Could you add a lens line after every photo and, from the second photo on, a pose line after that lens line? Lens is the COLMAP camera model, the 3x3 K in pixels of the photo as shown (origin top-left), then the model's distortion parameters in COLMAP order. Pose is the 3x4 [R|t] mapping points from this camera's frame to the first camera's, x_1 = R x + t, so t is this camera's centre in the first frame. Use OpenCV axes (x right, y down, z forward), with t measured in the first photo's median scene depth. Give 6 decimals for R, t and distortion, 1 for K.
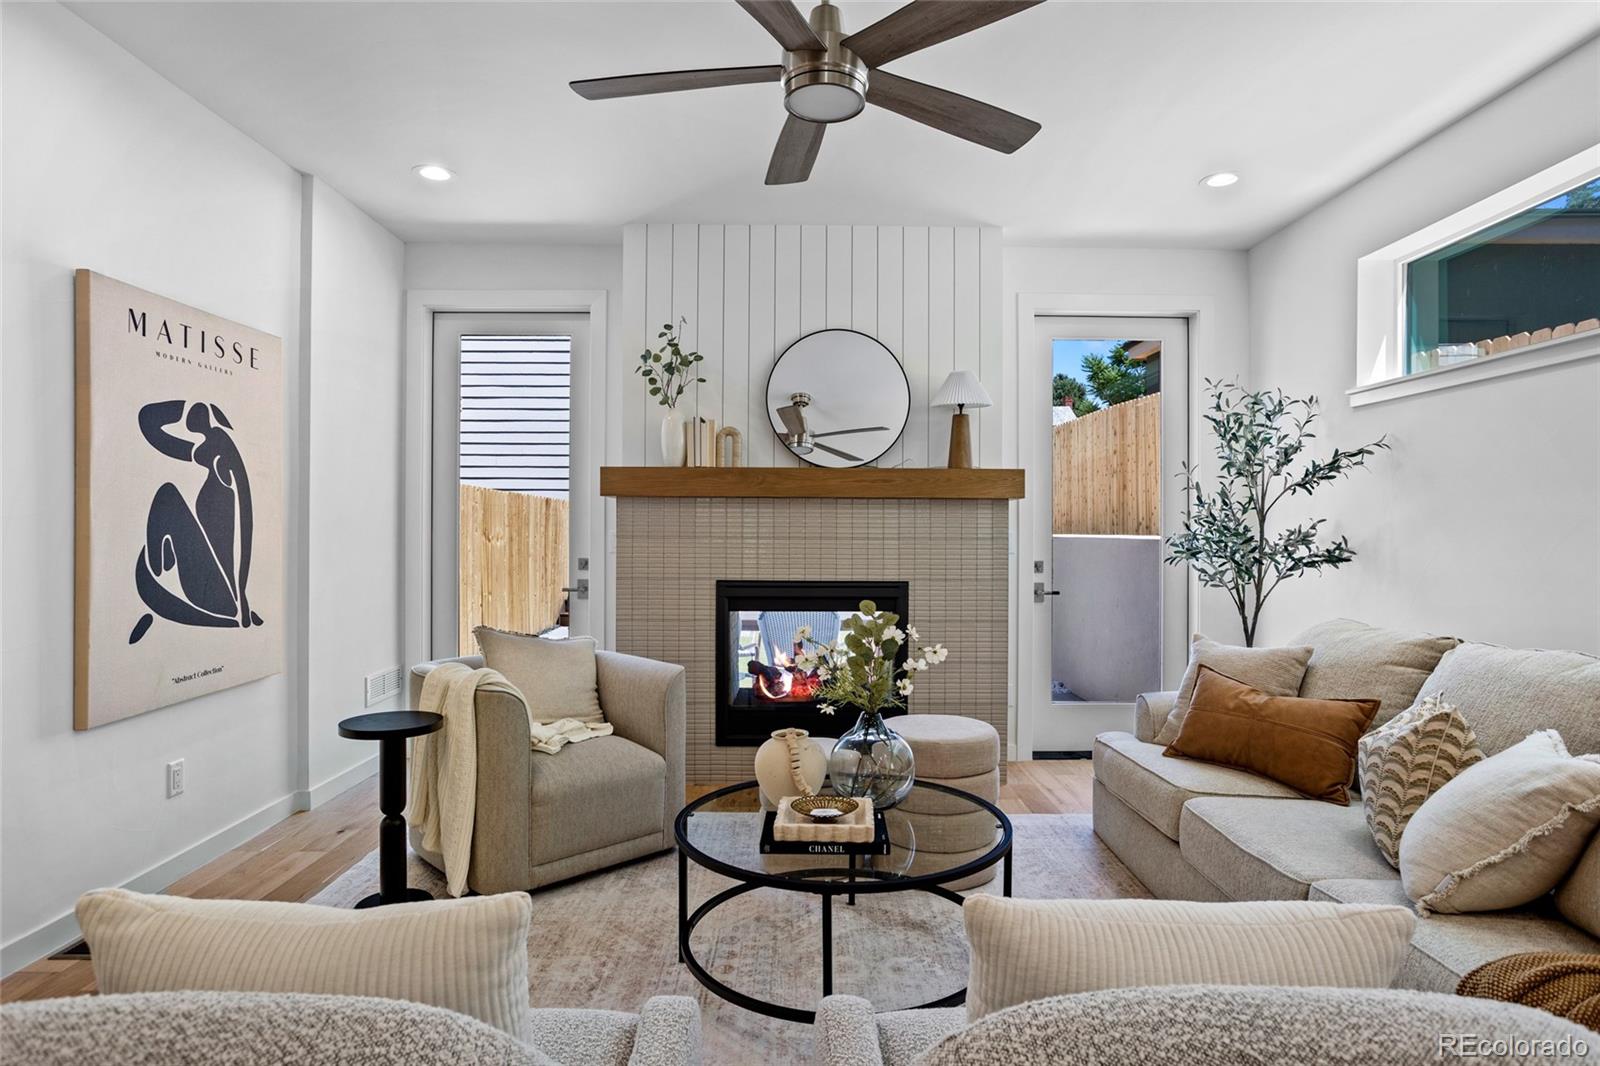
lens RADIAL K [[885.1, 0, 799.9], [0, 885.1, 538.0], [0, 0, 1]] dist [-0.034633, 0.015417]
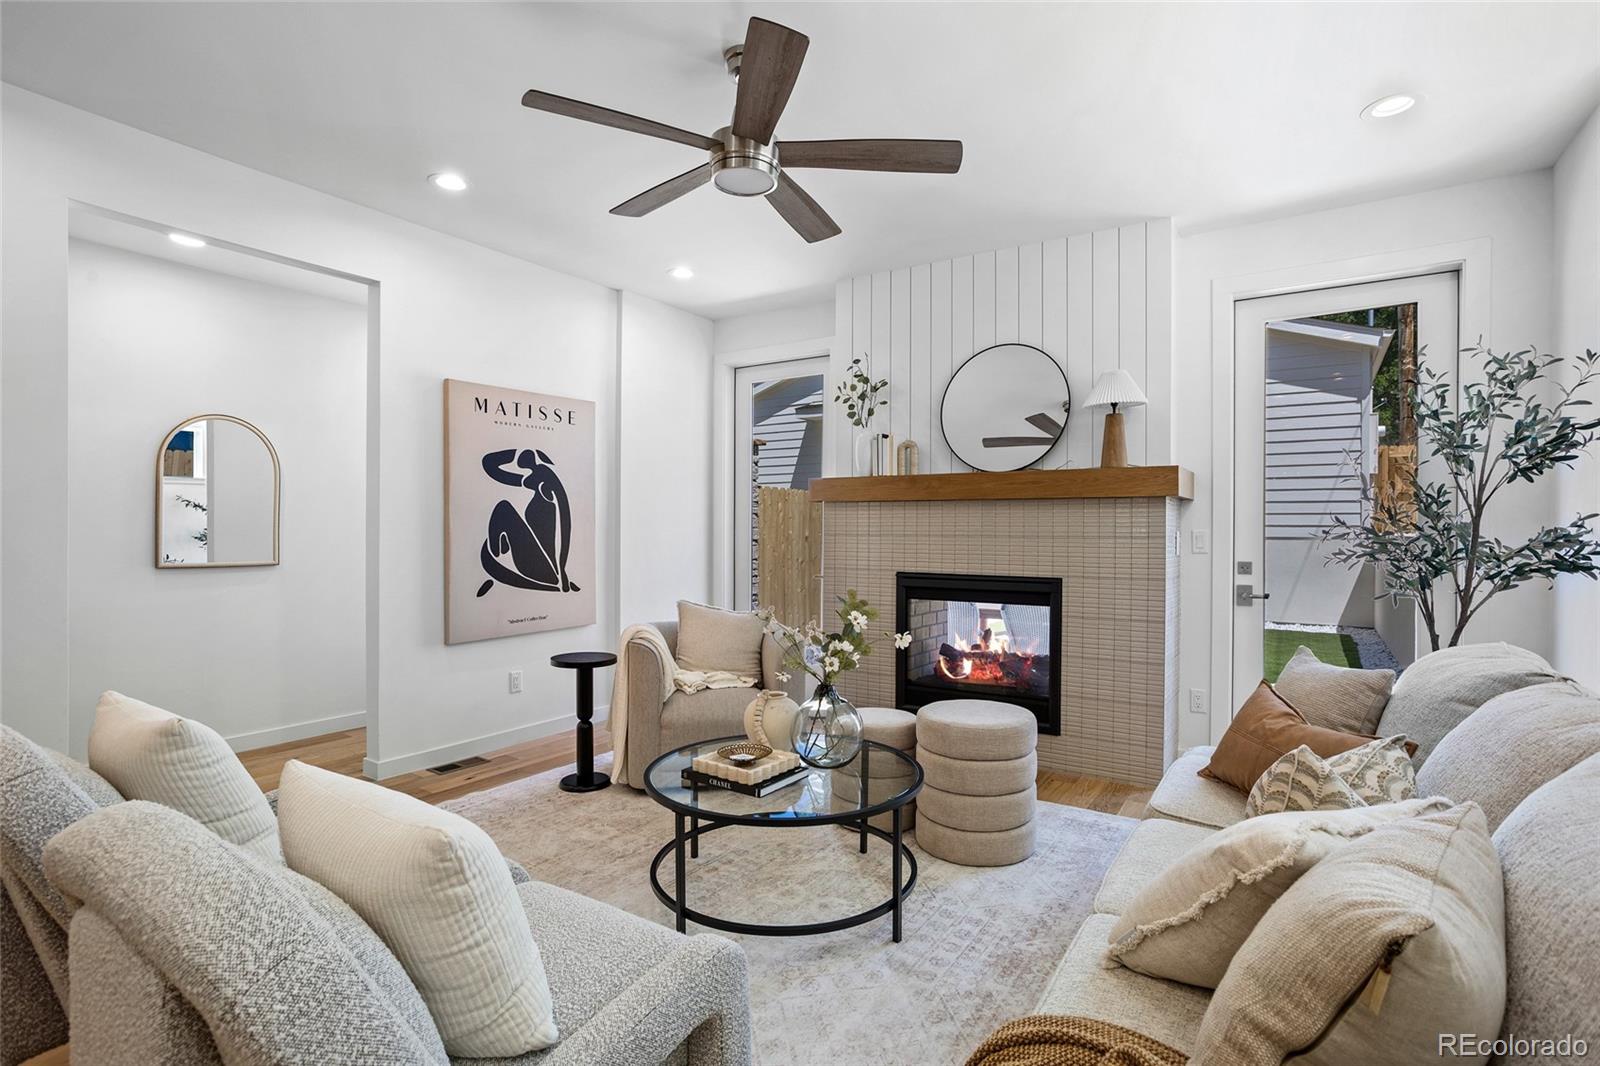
lens RADIAL K [[770.2, 0, 800.9], [0, 770.2, 537.4], [0, 0, 1]] dist [-0.030206, 0.009507]
pose [[0.830451, 0.004878, -0.557071, 0.389074], [-0.004567, 0.999988, 0.001949, 0.000679], [0.557073, 0.000925, 0.830463, 0.083300]]
